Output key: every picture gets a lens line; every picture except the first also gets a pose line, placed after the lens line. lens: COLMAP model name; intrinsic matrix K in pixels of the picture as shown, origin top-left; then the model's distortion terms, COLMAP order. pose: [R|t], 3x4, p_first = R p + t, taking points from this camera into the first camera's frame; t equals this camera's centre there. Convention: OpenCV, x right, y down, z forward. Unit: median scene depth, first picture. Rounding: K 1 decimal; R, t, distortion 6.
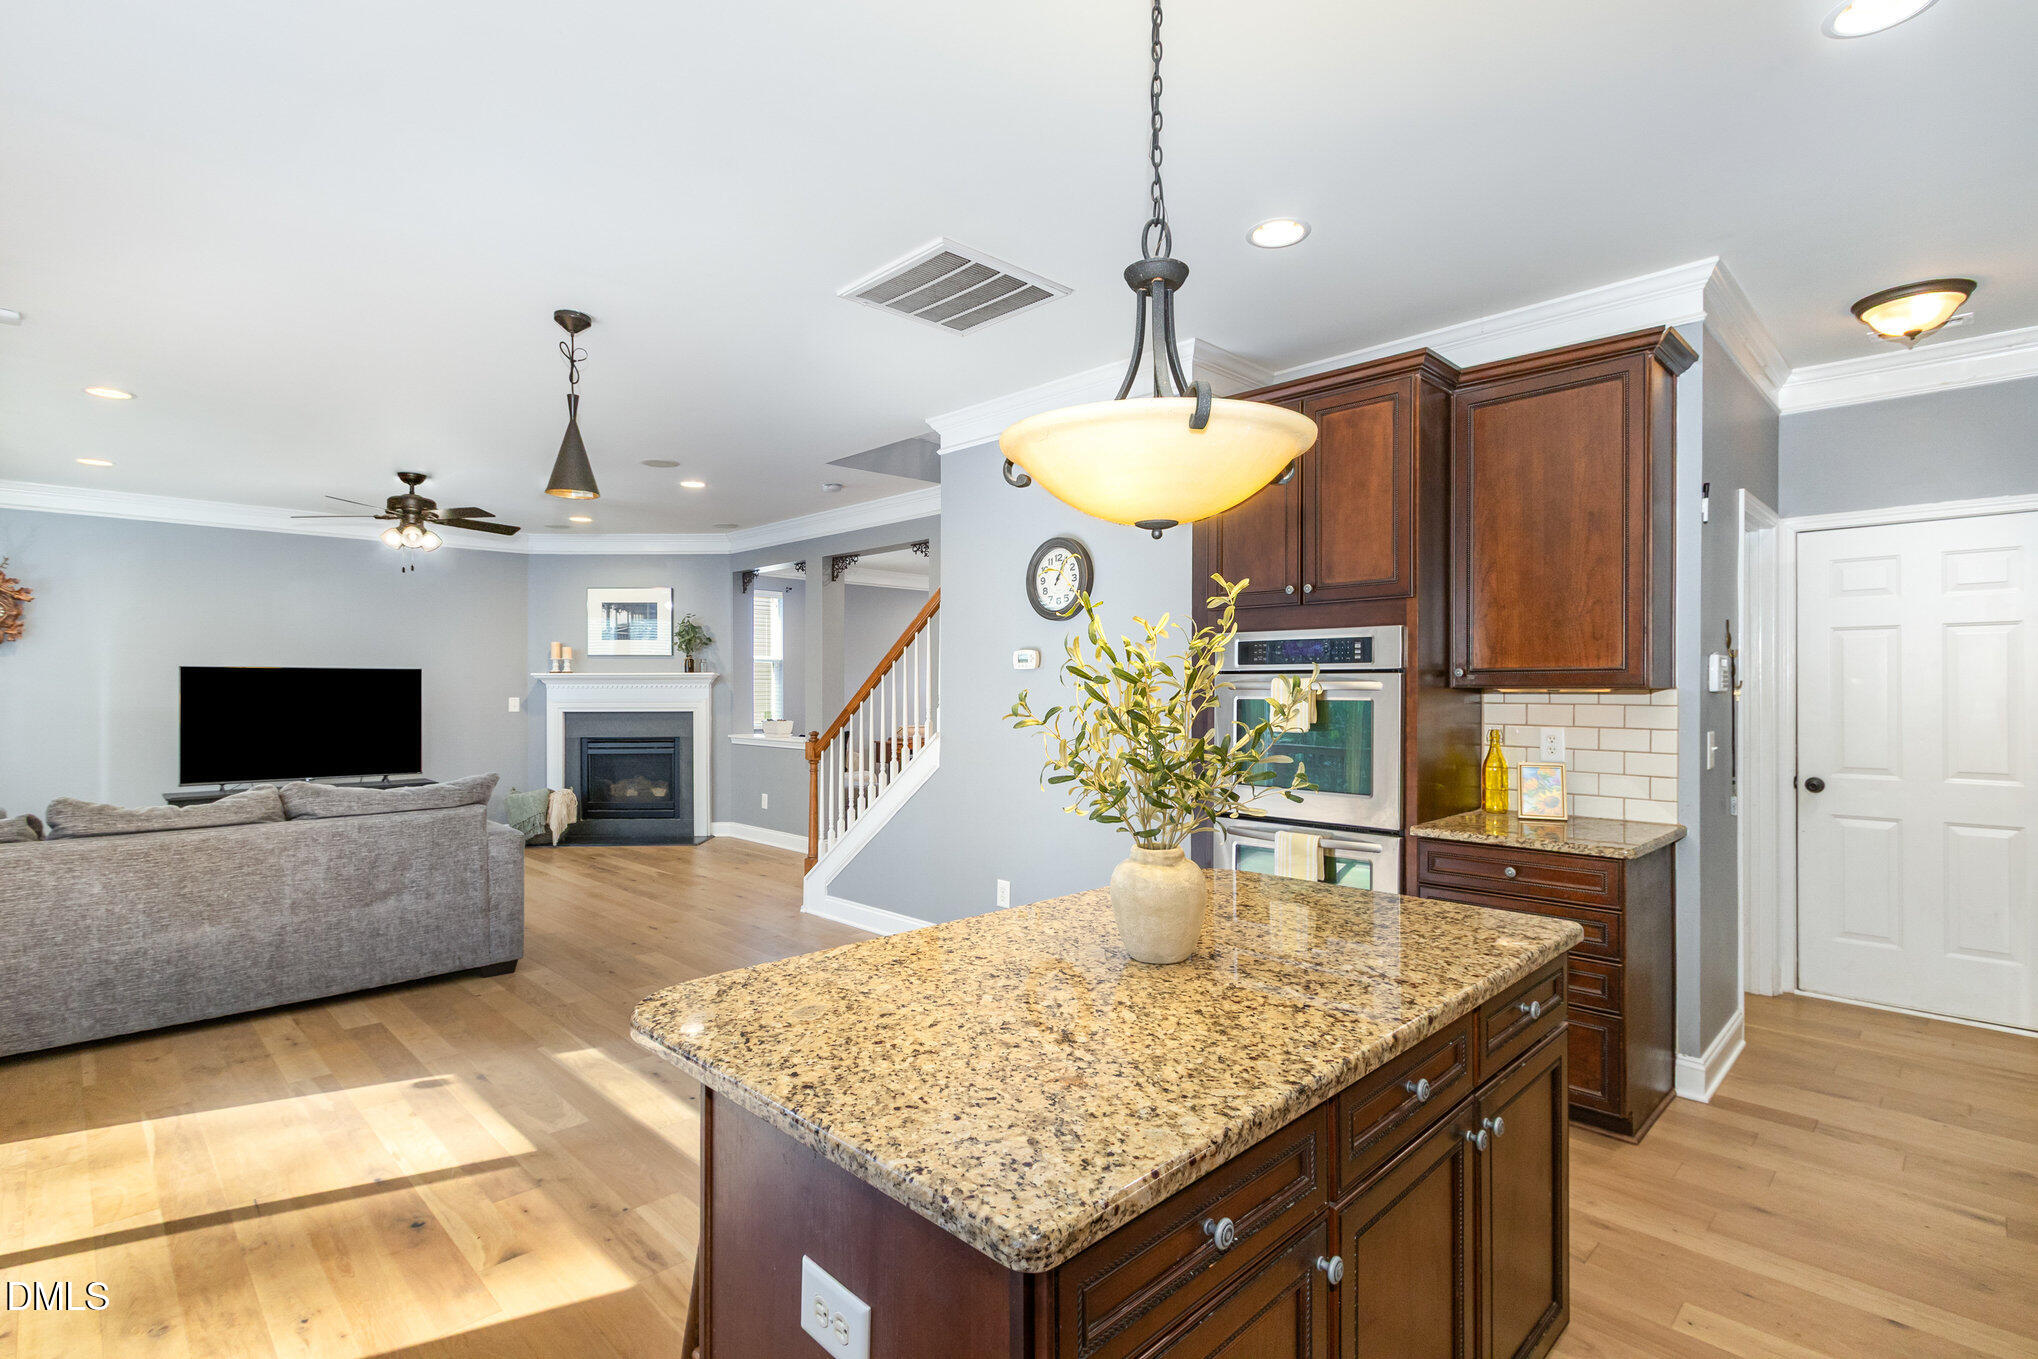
lens RADIAL K [[973.8, 0, 1014.9], [0, 973.8, 688.5], [0, 0, 1]] dist [0.001152, -0.002007]
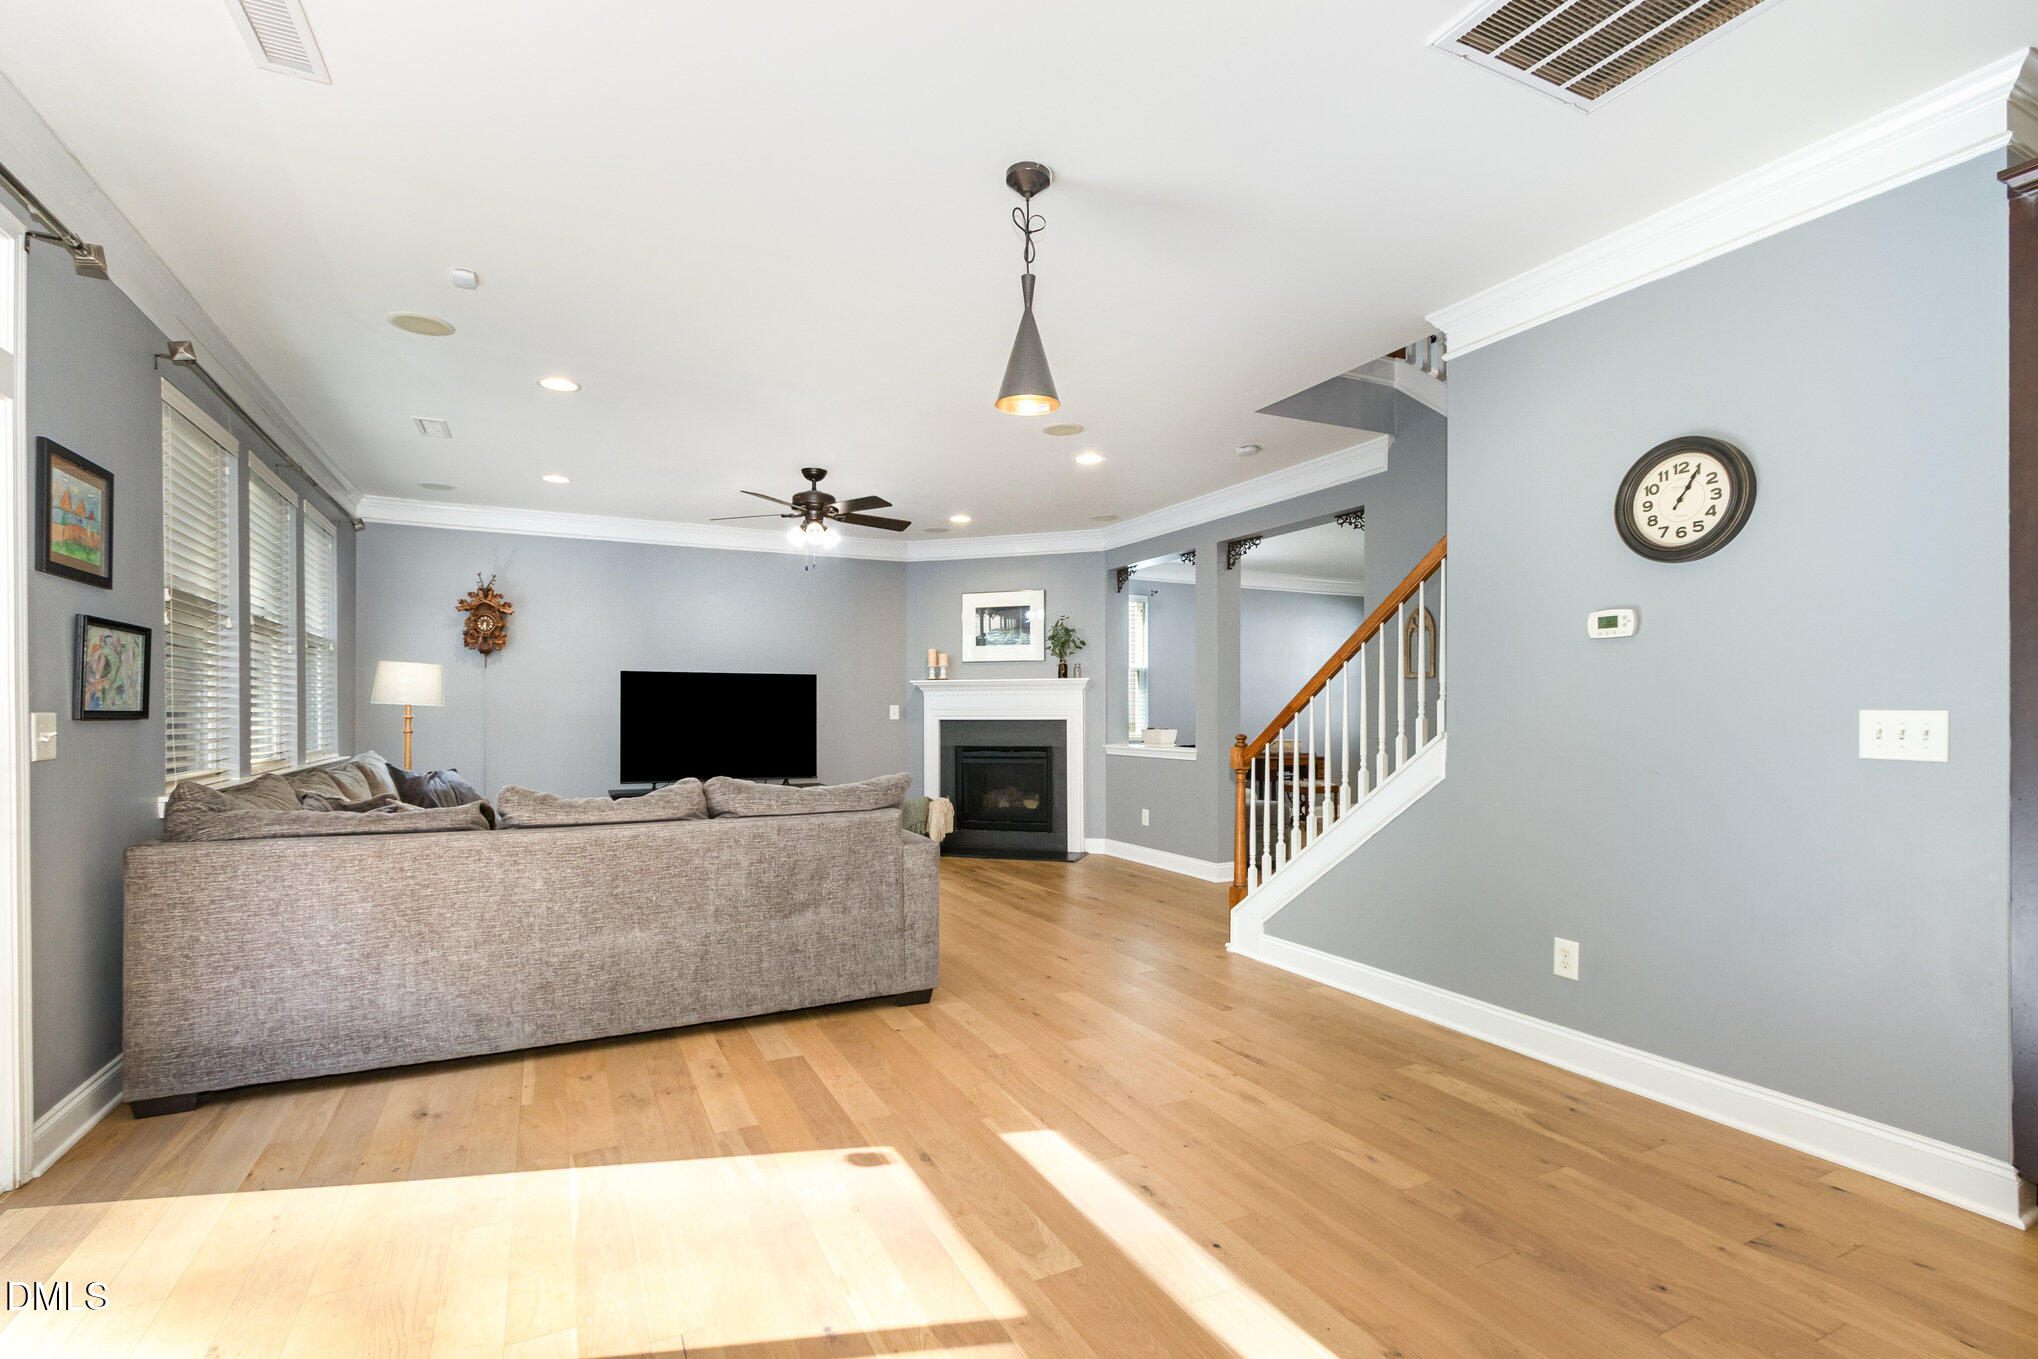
lens RADIAL K [[968.1, 0, 1010.8], [0, 968.1, 705.9], [0, 0, 1]] dist [0.001110, 0.000270]
pose [[0.945437, -0.001354, -0.325802, -0.169122], [0.000207, 0.999994, -0.003555, 0.030486], [0.325805, 0.003293, 0.945431, 0.213058]]
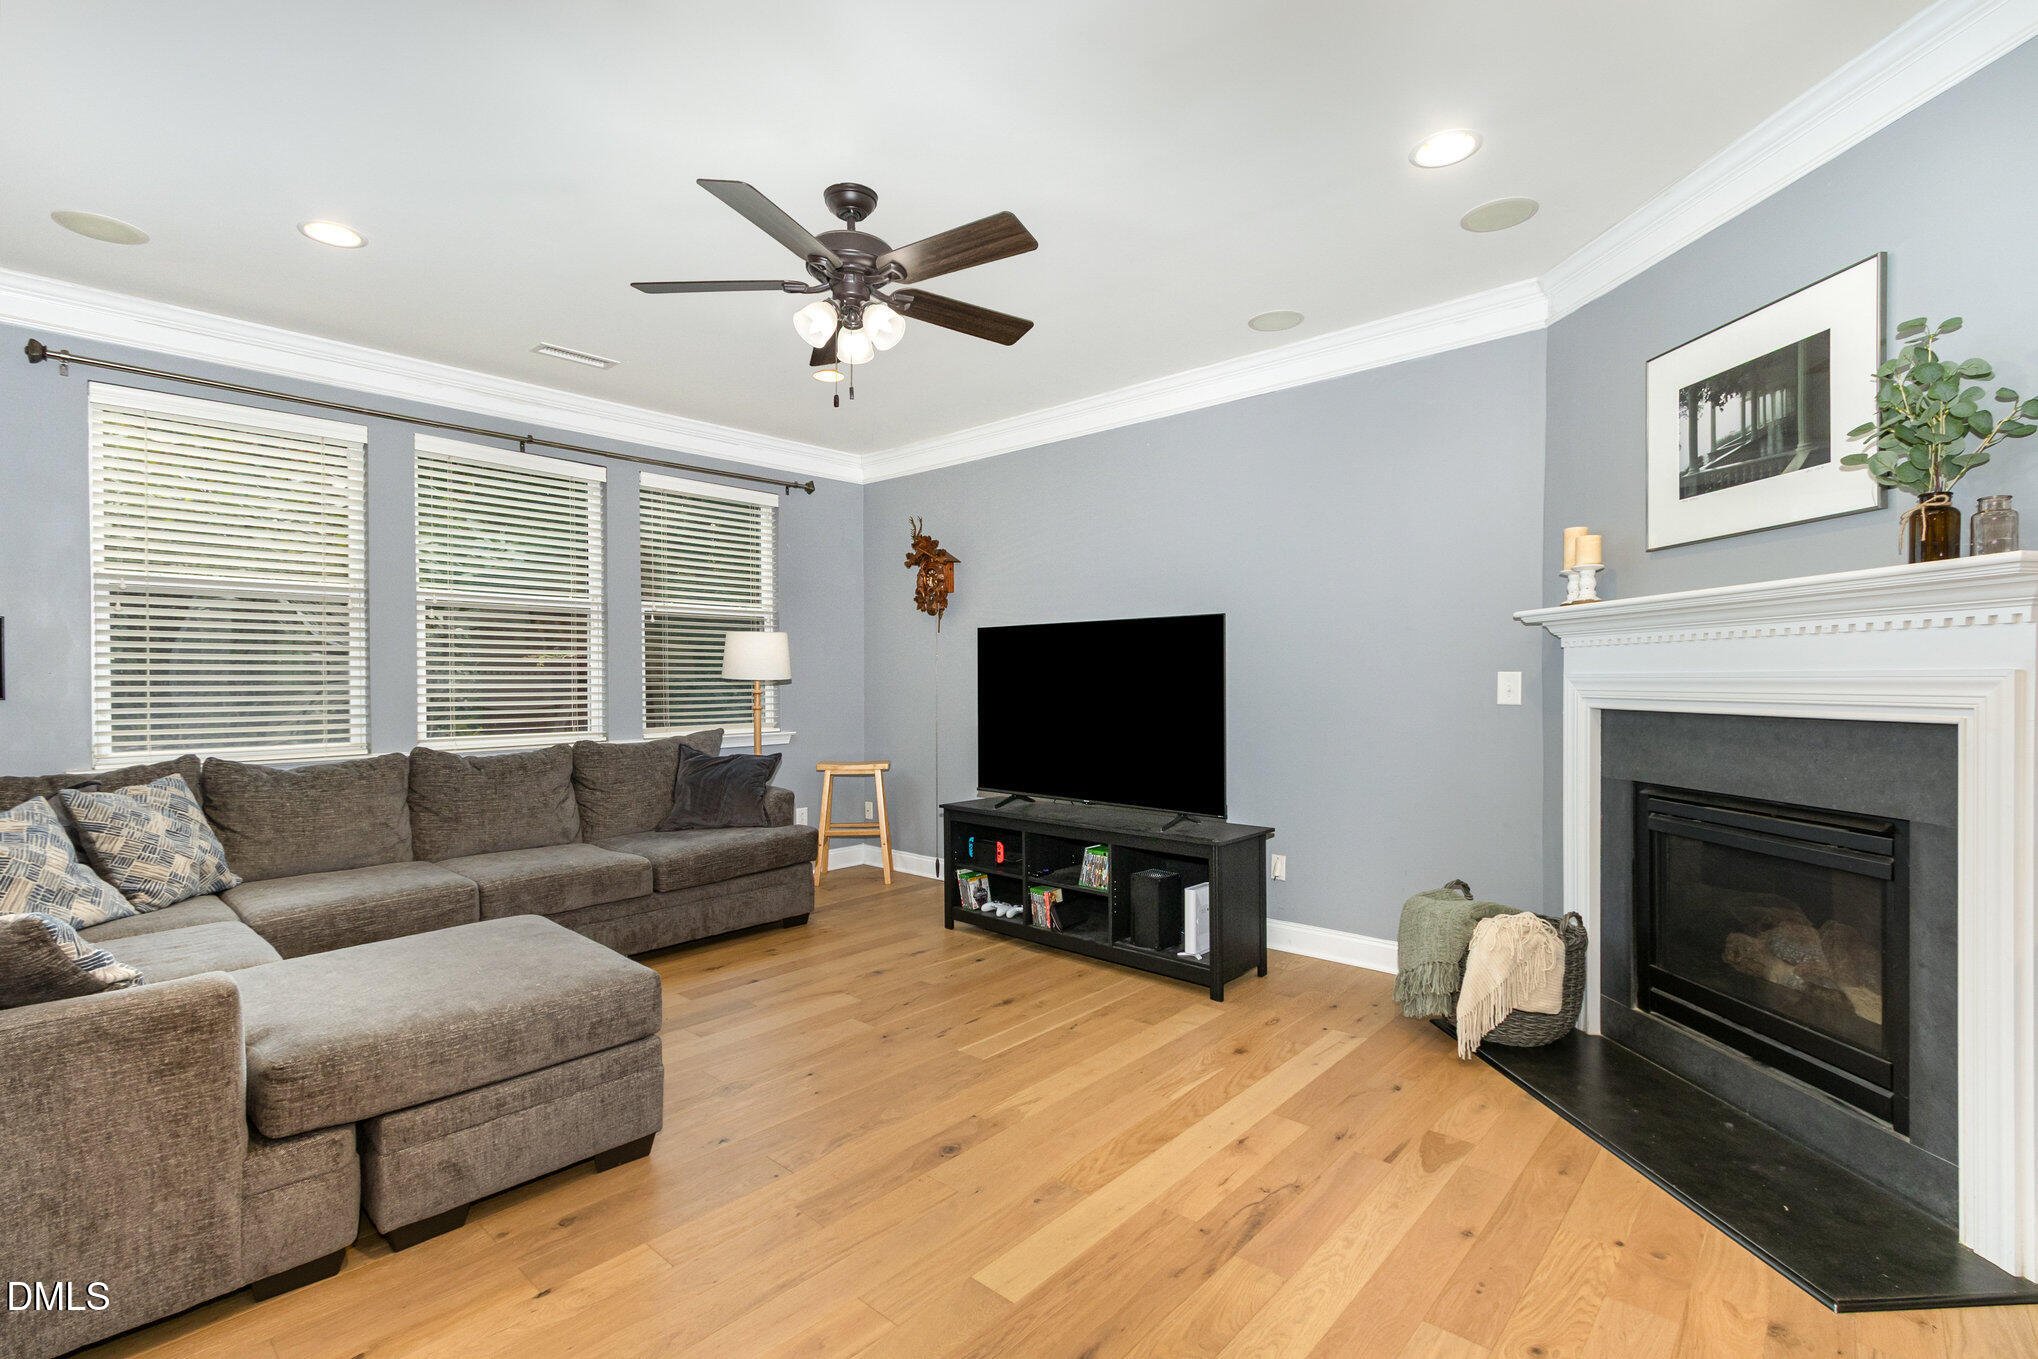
lens RADIAL K [[941.8, 0, 1019.0], [0, 941.8, 679.5], [0, 0, 1]] dist [0.015734, -0.000129]
pose [[0.058099, -0.000094, -0.998311, -0.238057], [0.007829, 0.999969, 0.000362, 0.024788], [0.998280, -0.007836, 0.058098, 1.698403]]
